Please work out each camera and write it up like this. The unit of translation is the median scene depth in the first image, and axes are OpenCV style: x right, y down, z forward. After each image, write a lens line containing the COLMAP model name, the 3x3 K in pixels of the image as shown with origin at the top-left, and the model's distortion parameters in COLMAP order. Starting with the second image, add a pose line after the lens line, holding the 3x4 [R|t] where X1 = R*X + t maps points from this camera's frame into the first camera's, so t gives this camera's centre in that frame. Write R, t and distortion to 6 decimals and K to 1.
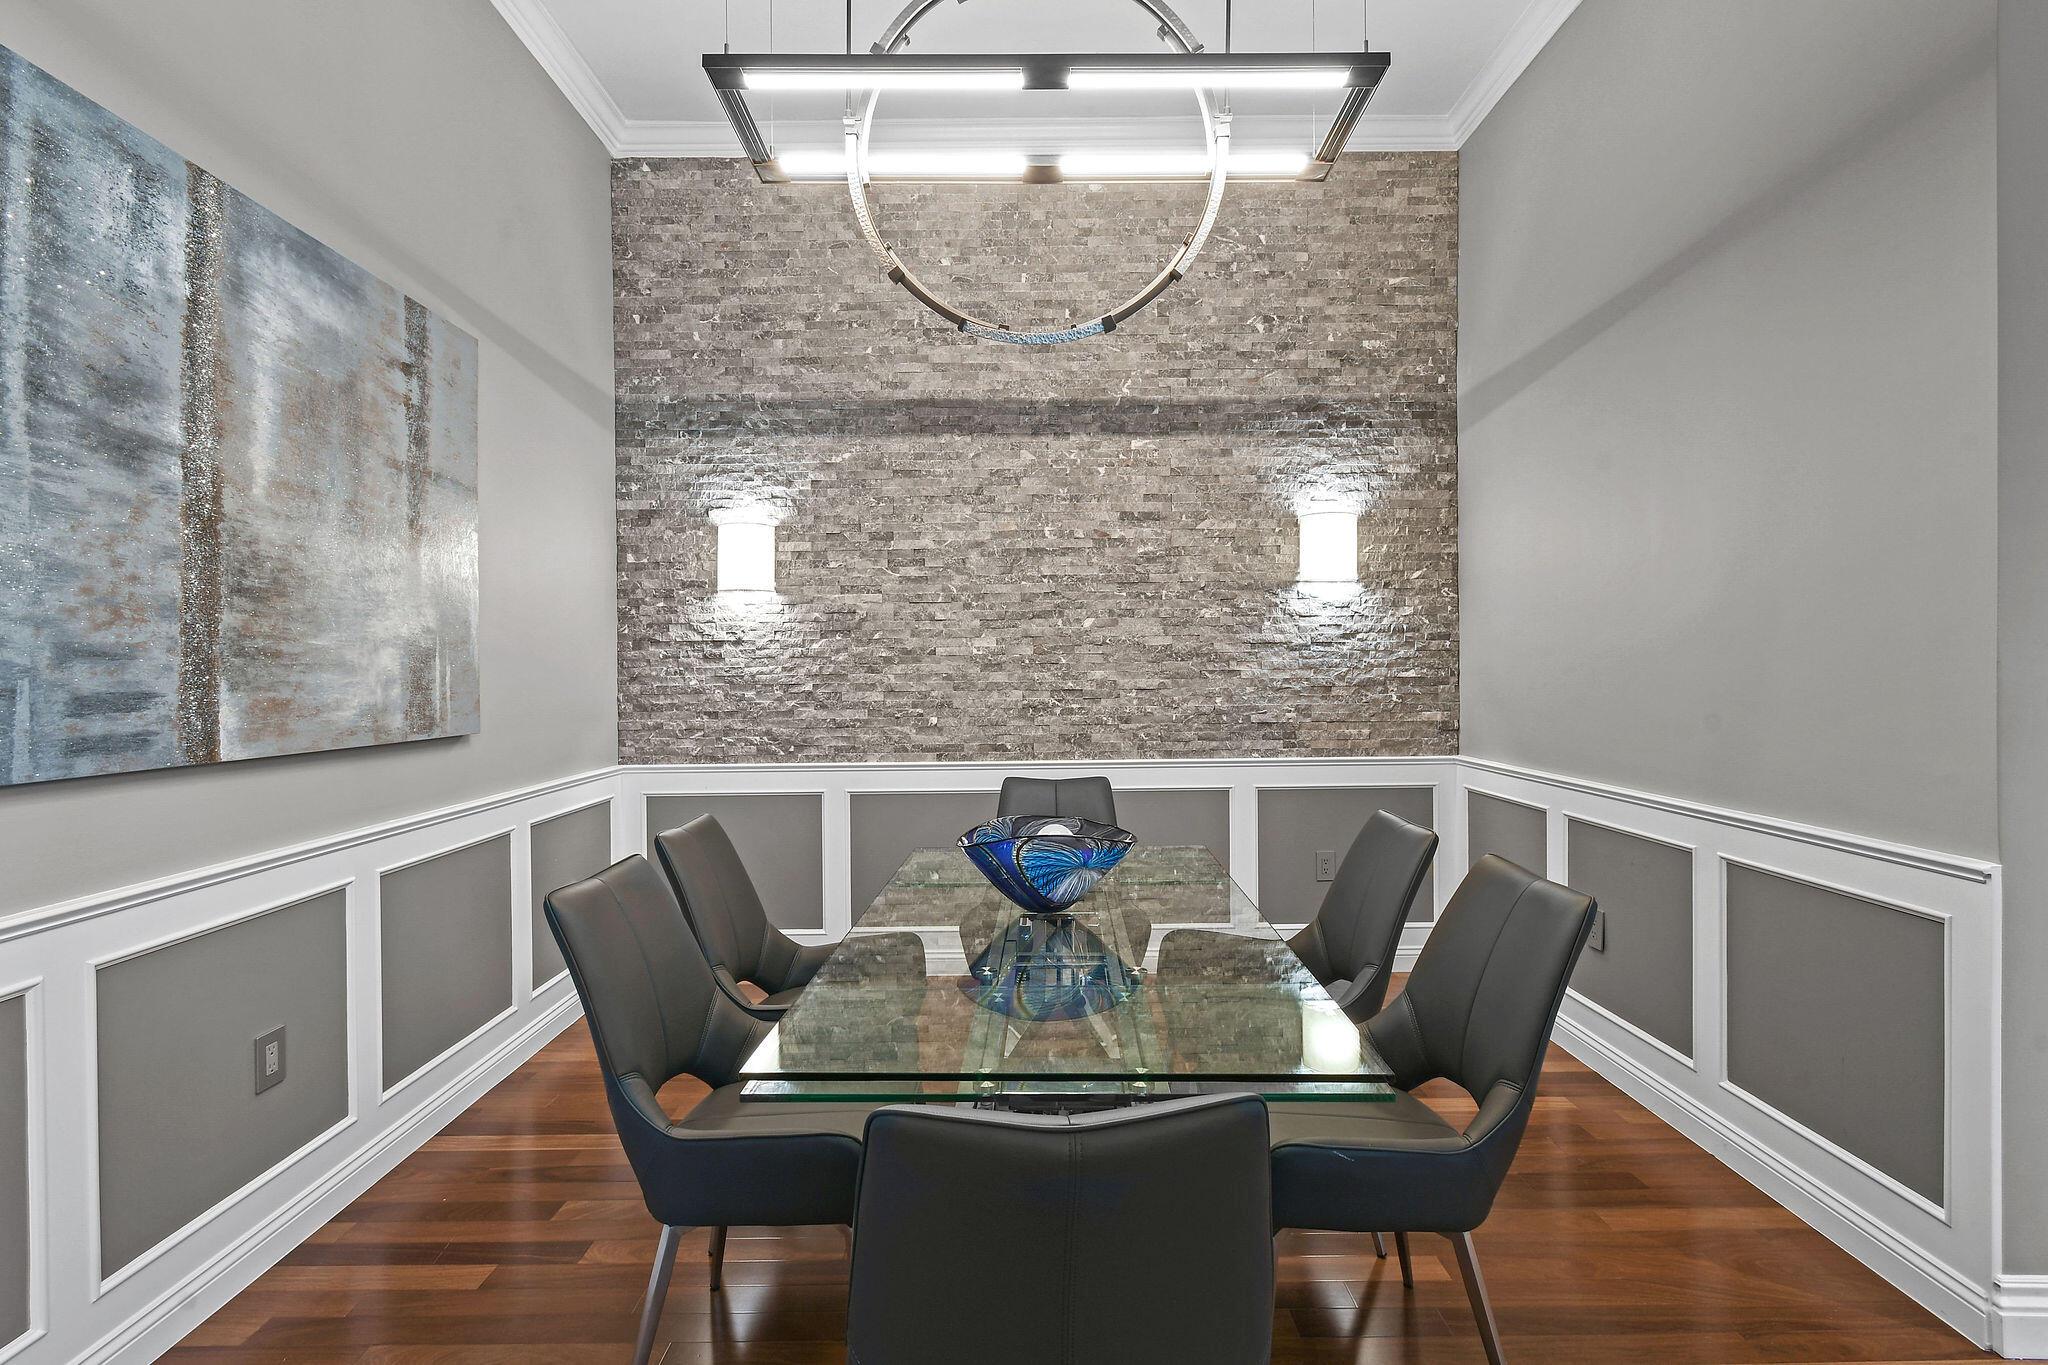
lens RADIAL K [[906.2, 0, 1015.2], [0, 906.2, 662.2], [0, 0, 1]] dist [0.016174, -0.009917]
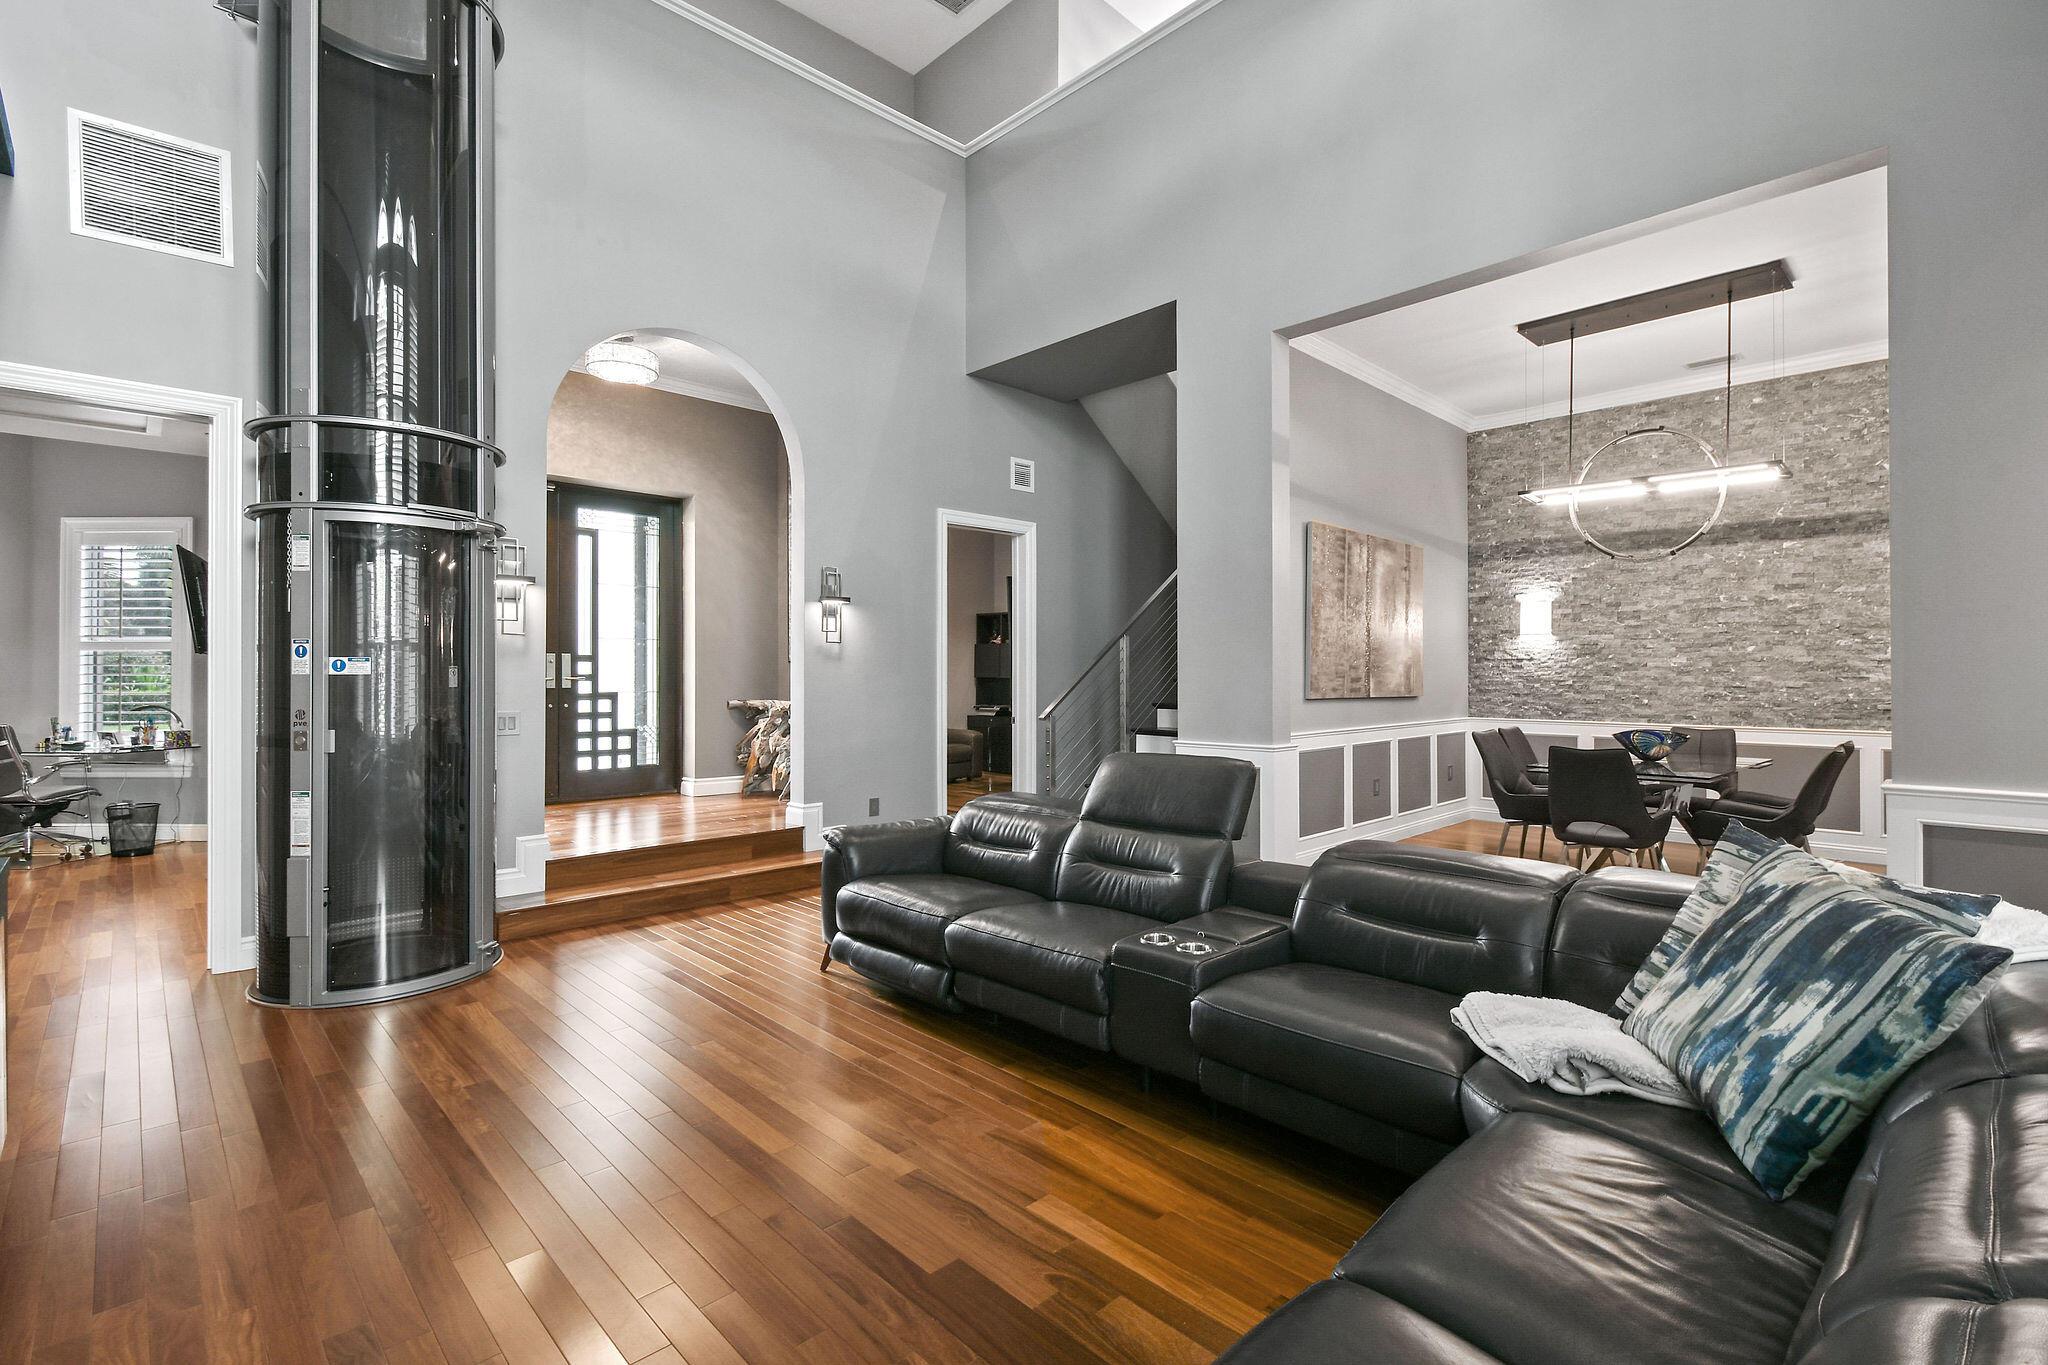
lens RADIAL K [[906.2, 0, 1015.2], [0, 906.2, 662.2], [0, 0, 1]] dist [0.016174, -0.009917]
pose [[0.685822, 0.002965, -0.727763, 0.388596], [-0.003985, 0.999992, 0.000318, -0.012343], [0.727758, 0.002682, 0.685829, -1.247253]]
